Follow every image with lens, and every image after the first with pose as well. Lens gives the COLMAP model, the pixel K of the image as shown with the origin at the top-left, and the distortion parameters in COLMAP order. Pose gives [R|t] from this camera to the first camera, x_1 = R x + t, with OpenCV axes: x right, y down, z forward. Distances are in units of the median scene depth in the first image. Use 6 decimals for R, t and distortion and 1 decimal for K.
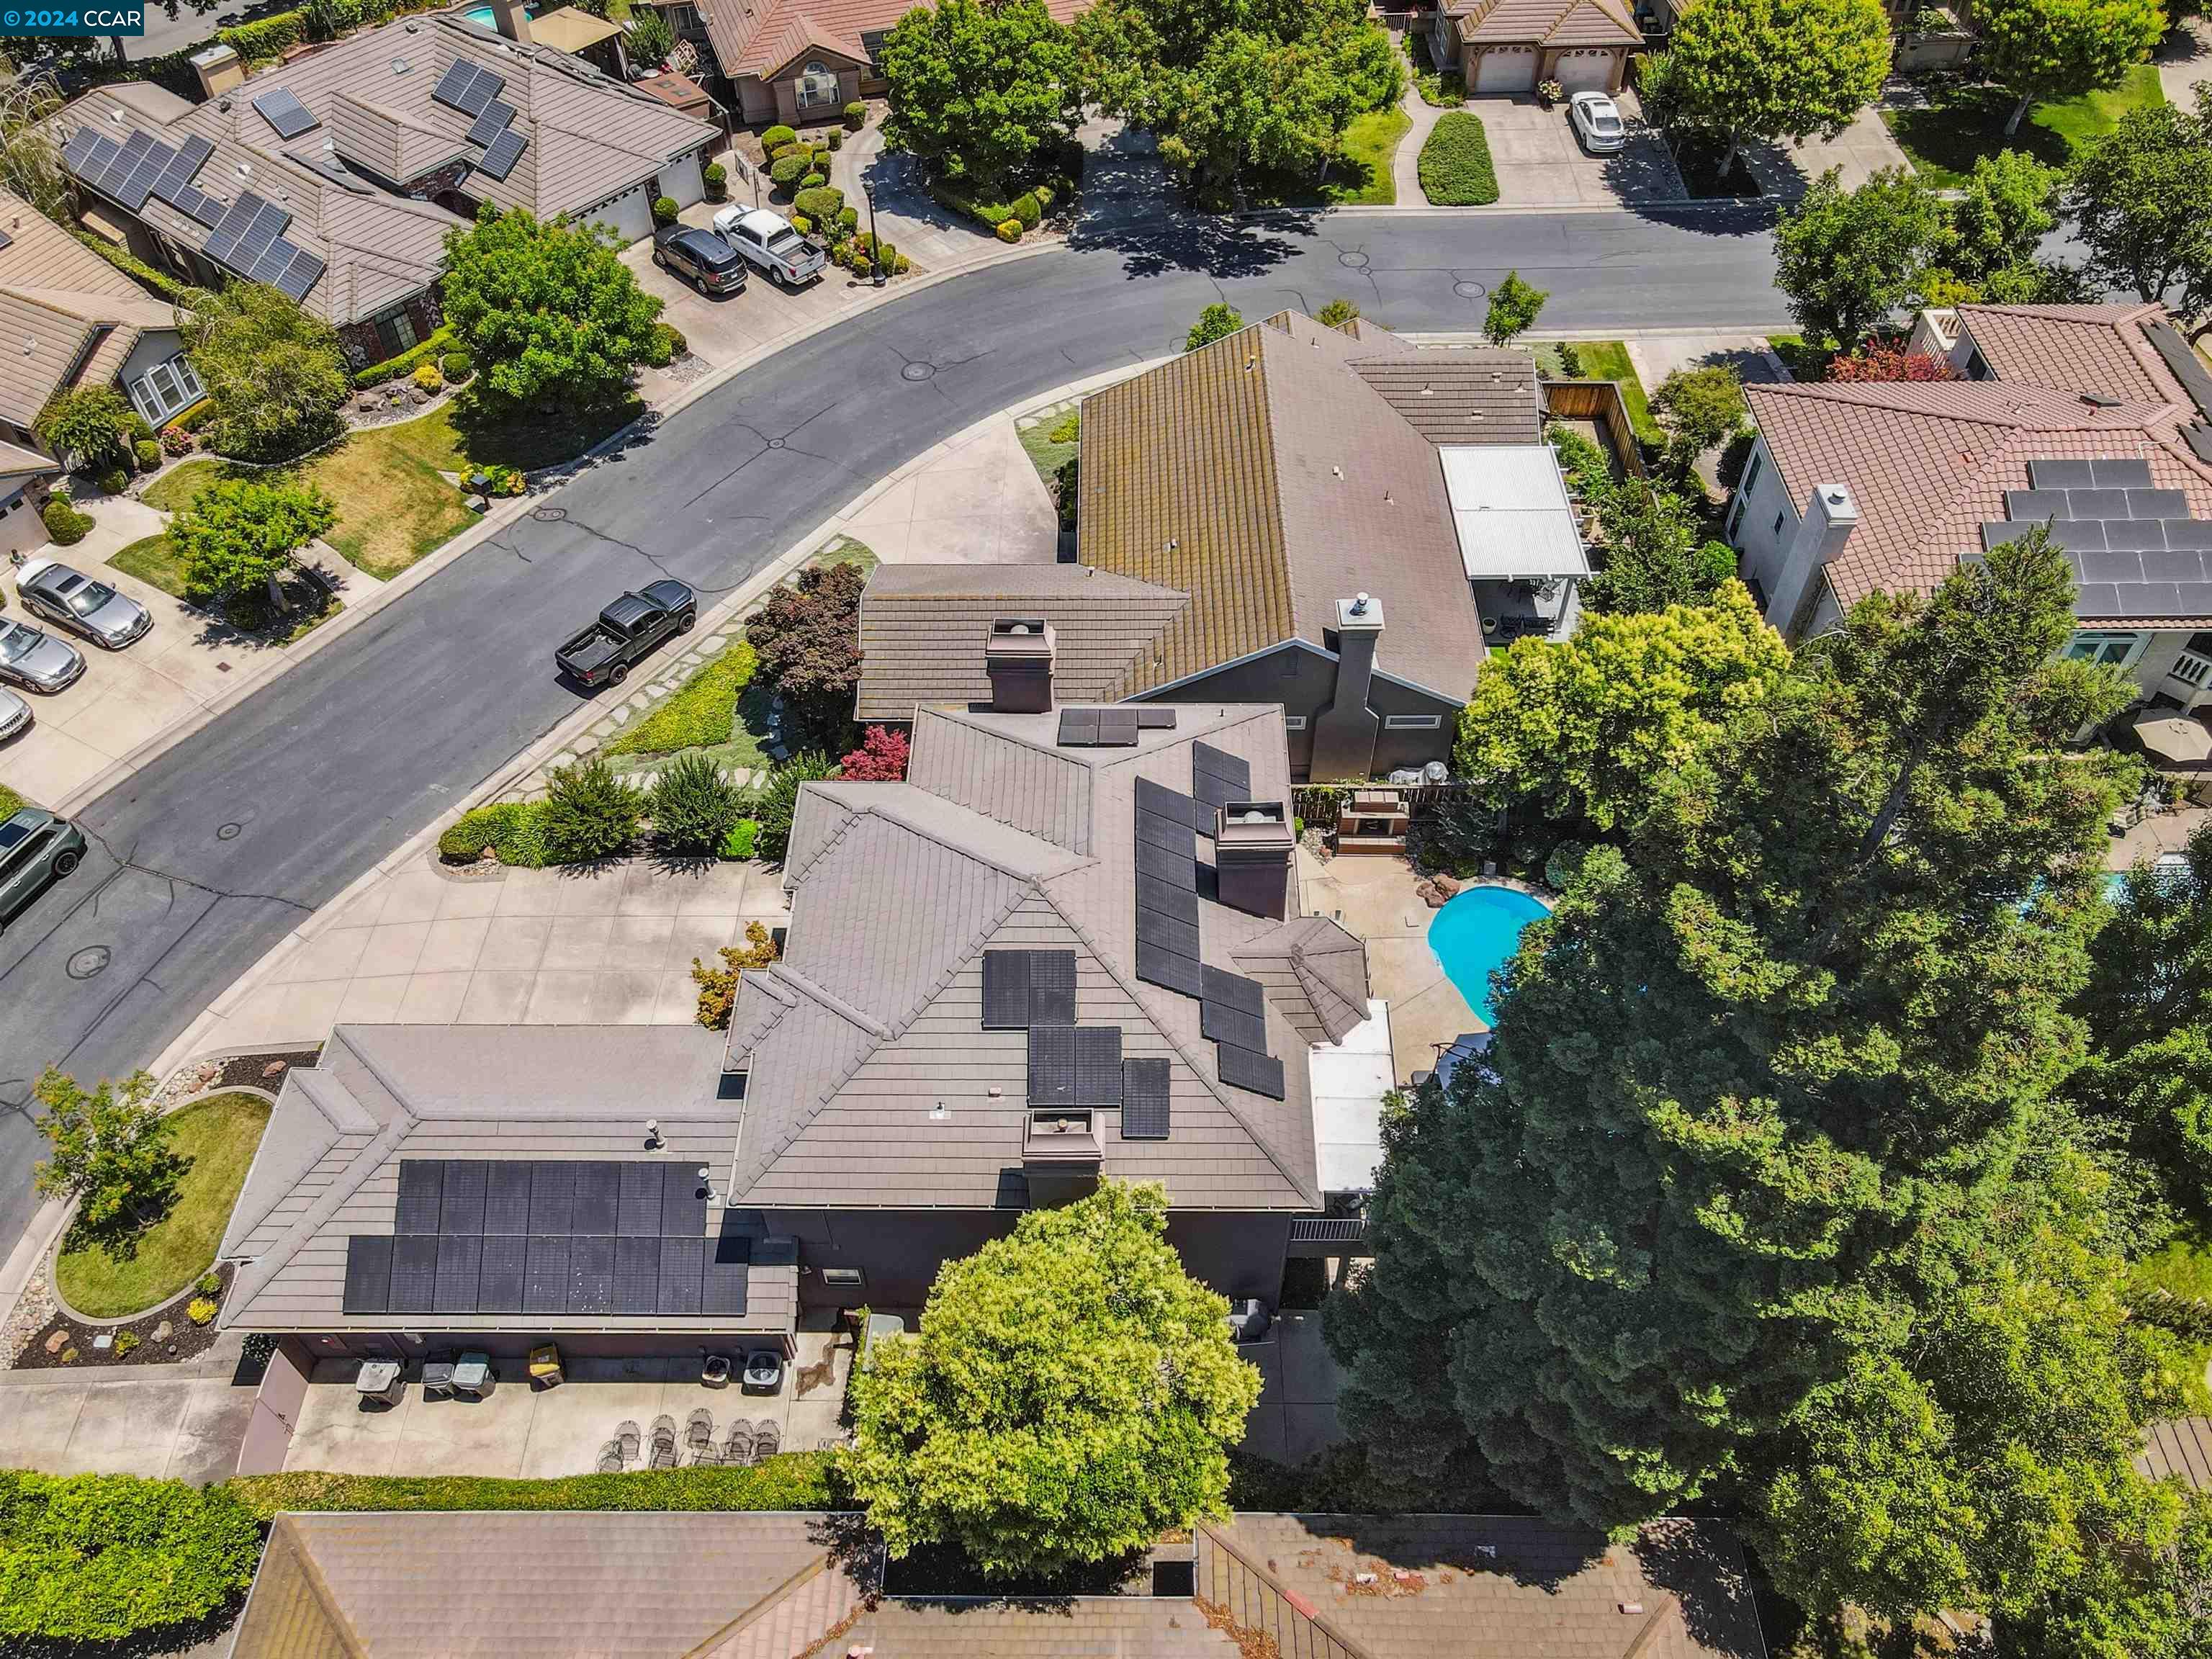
lens RADIAL K [[1648.6, 0, 1110.8], [0, 1648.6, 815.0], [0, 0, 1]] dist [0.006957, 0.004859]
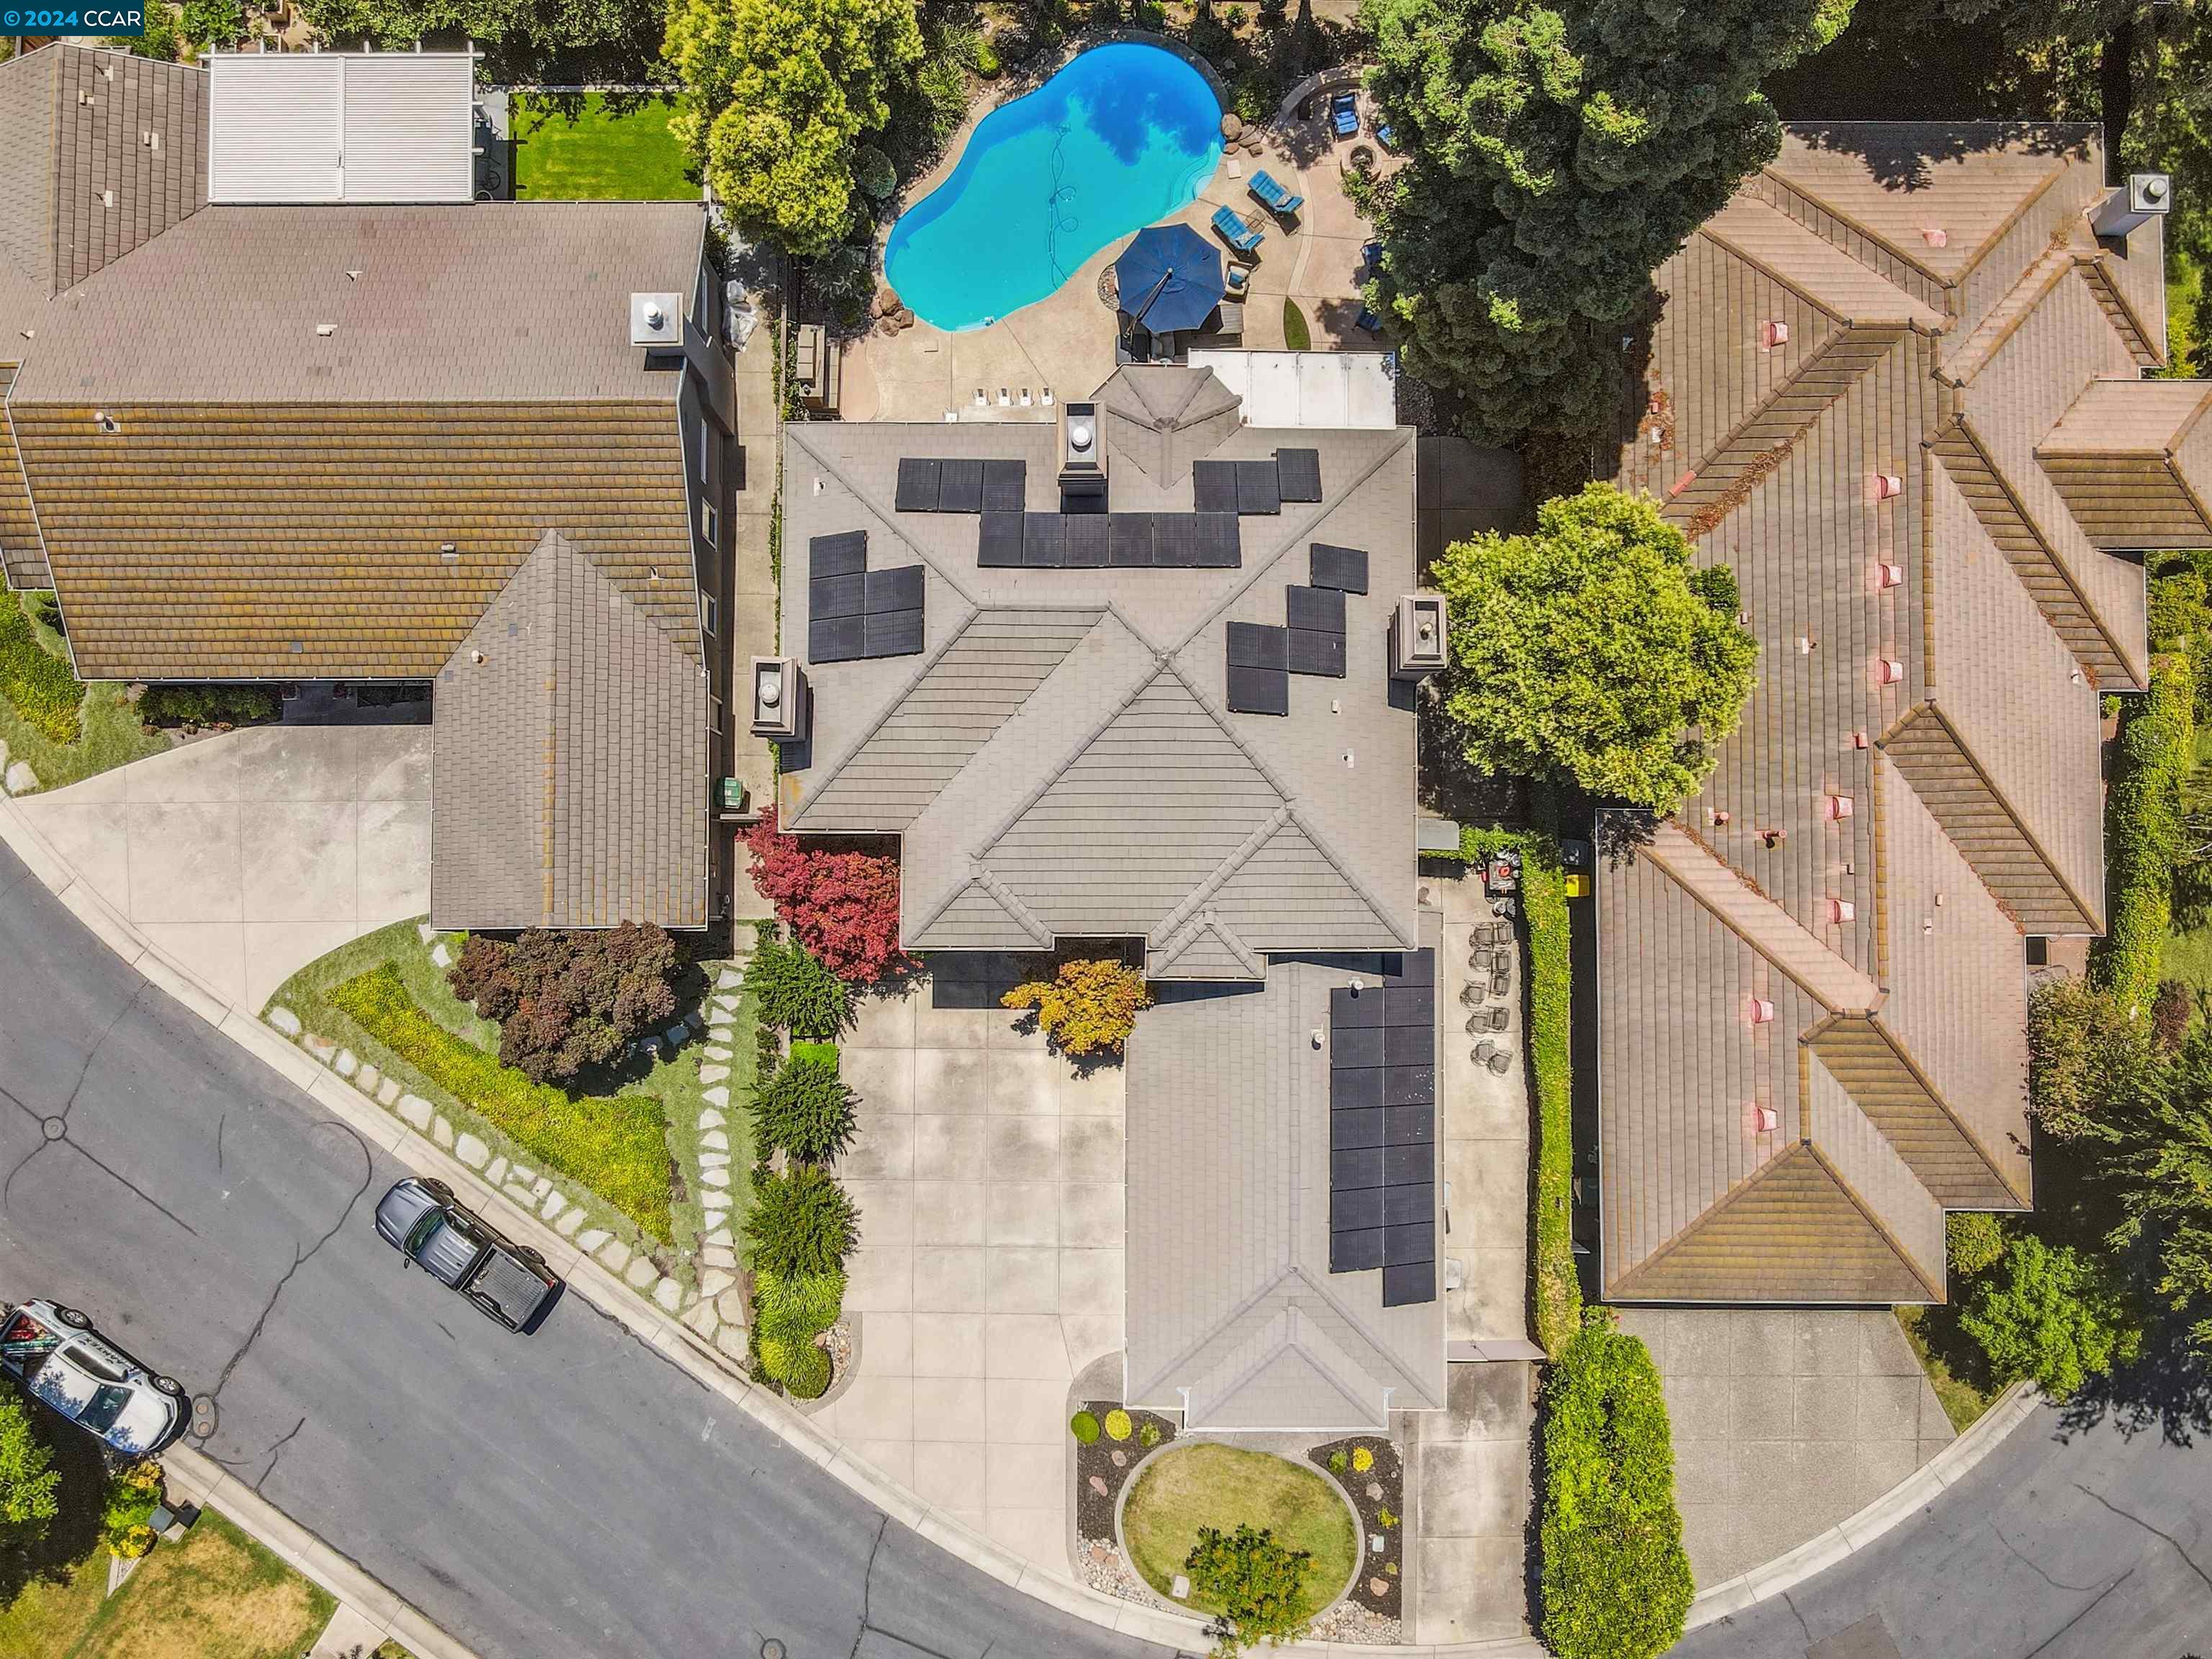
lens RADIAL K [[1667.7, 0, 1103.7], [0, 1667.7, 834.5], [0, 0, 1]] dist [0.000017, 0.024737]
pose [[-0.002340, -0.998296, 0.058301, -0.156668], [0.752607, 0.036632, 0.657450, -0.477424], [-0.658466, 0.045416, 0.751239, 0.202109]]
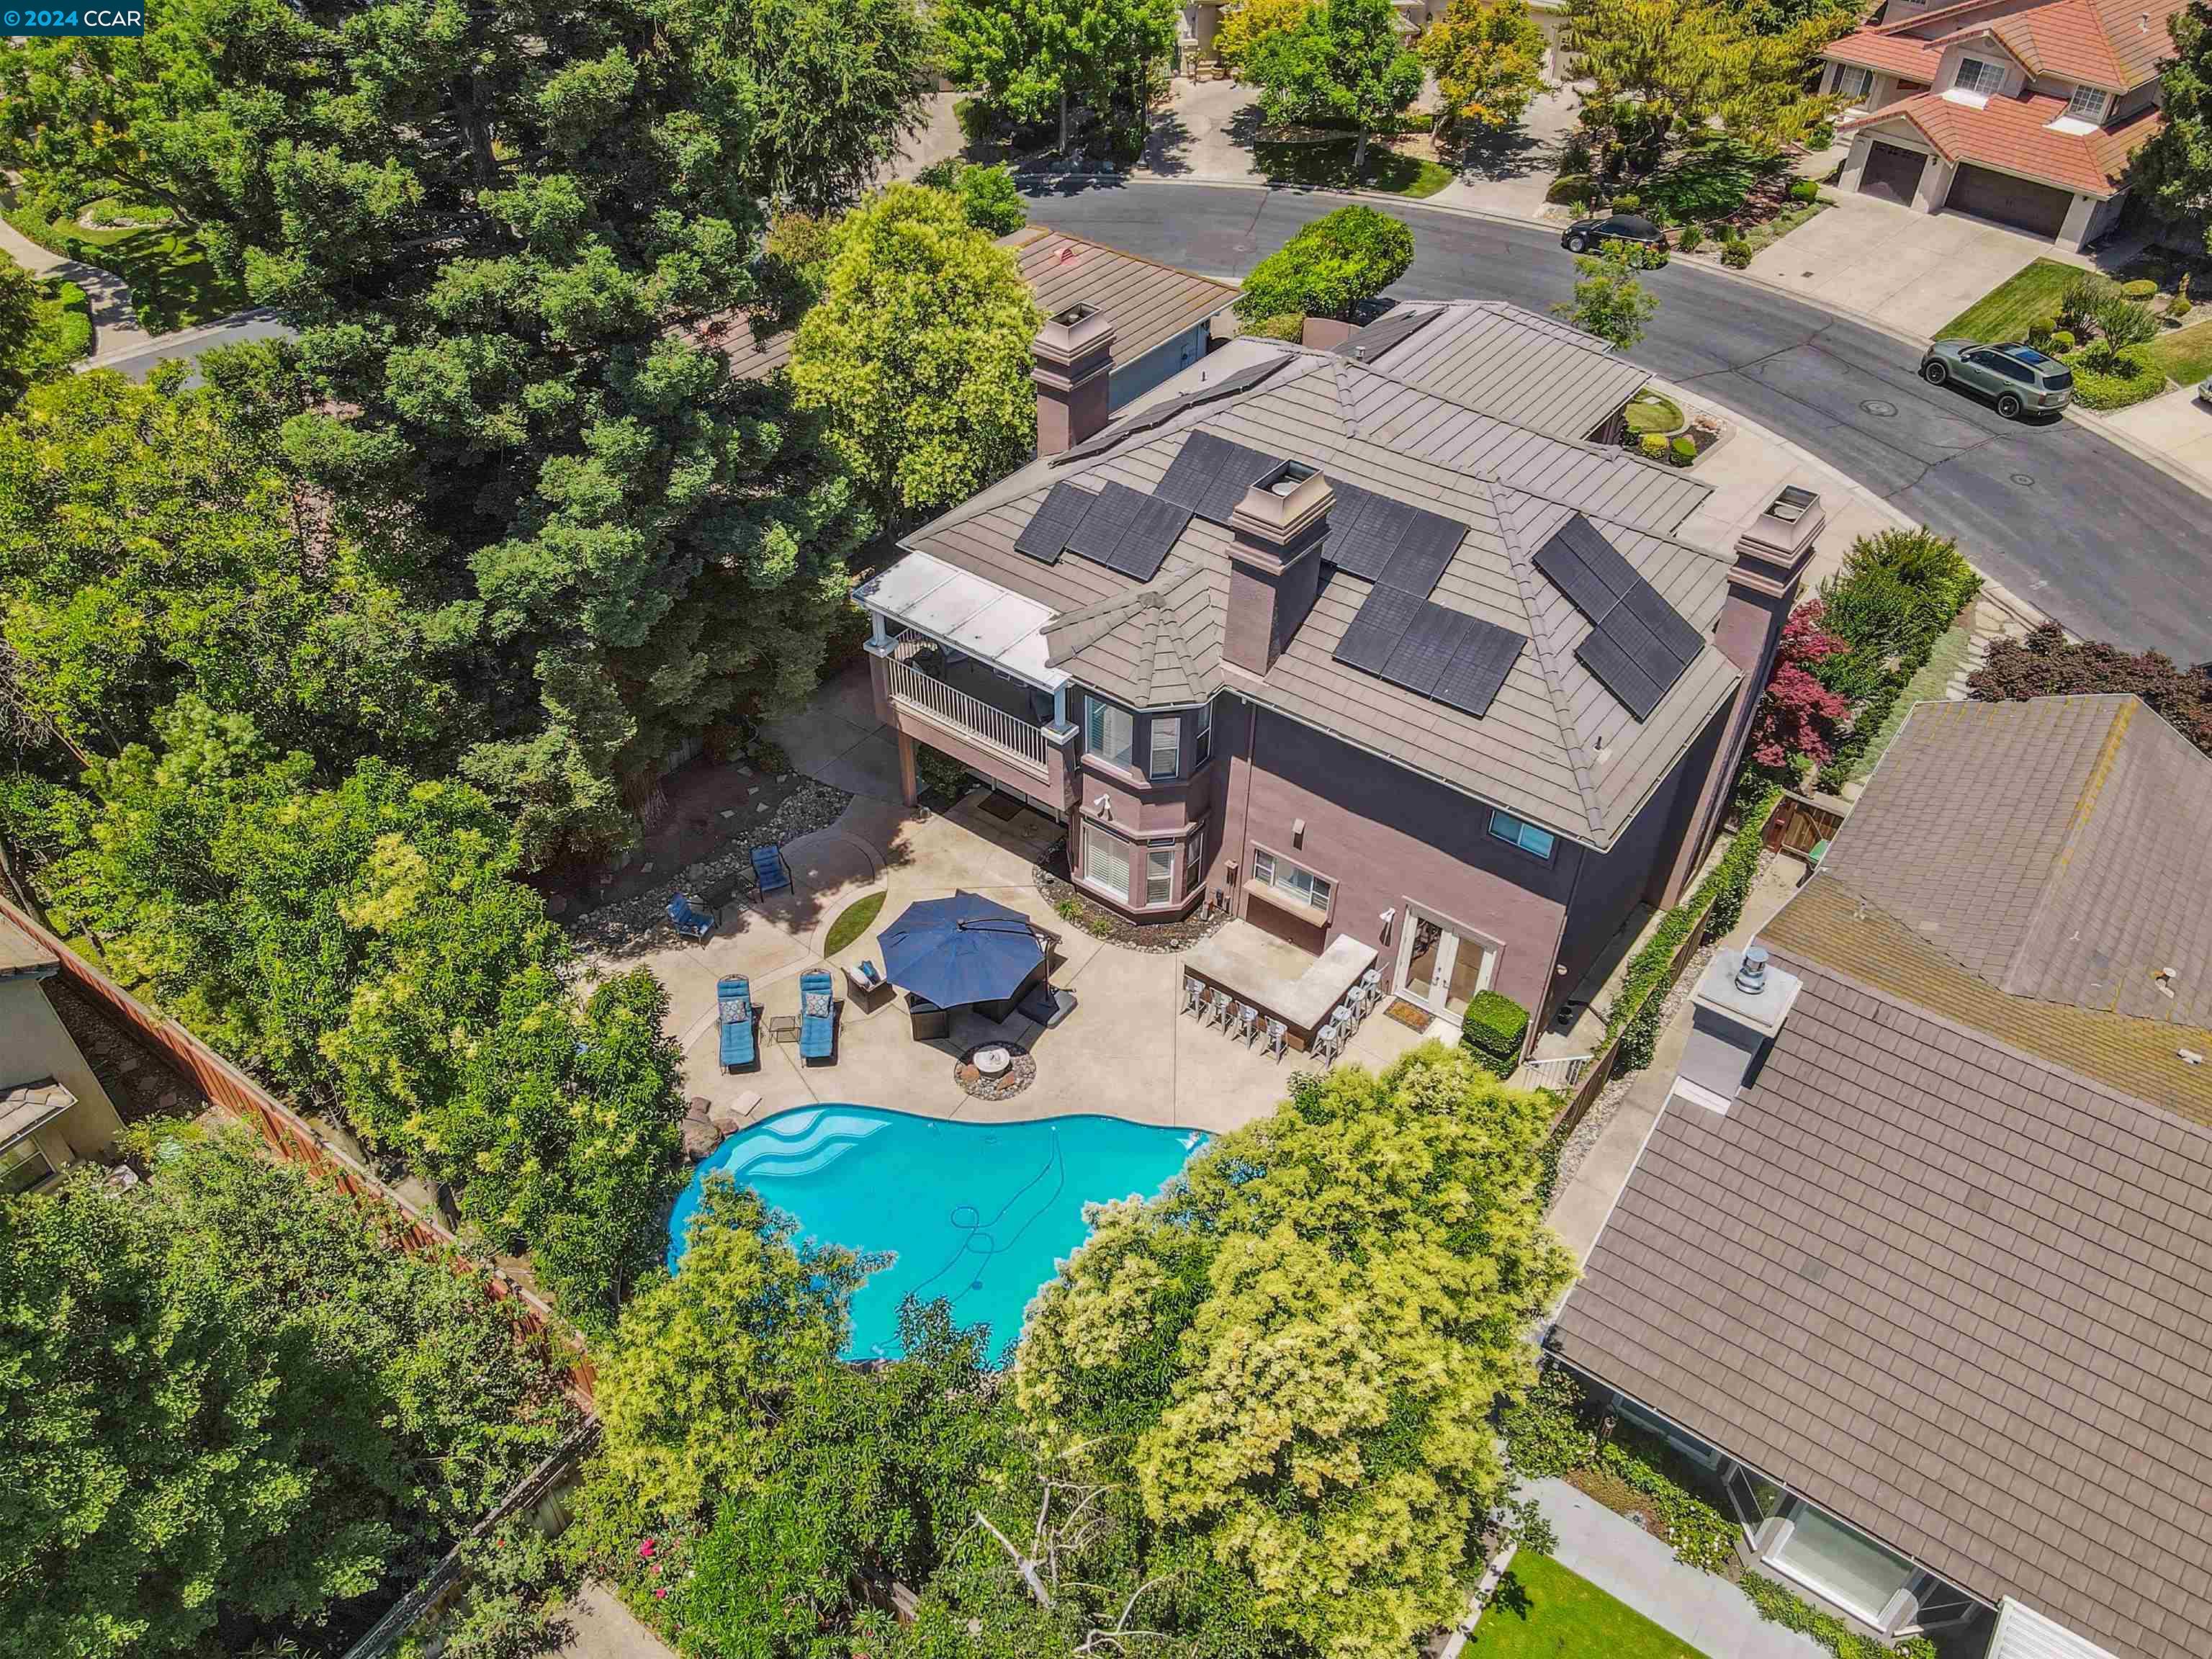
lens RADIAL K [[1667.7, 0, 1103.7], [0, 1667.7, 834.5], [0, 0, 1]] dist [0.000017, 0.024737]
pose [[-0.584333, 0.523653, -0.619953, 0.533991], [-0.620802, 0.203565, 0.757078, -0.376673], [0.522647, 0.827254, 0.206135, 0.712912]]
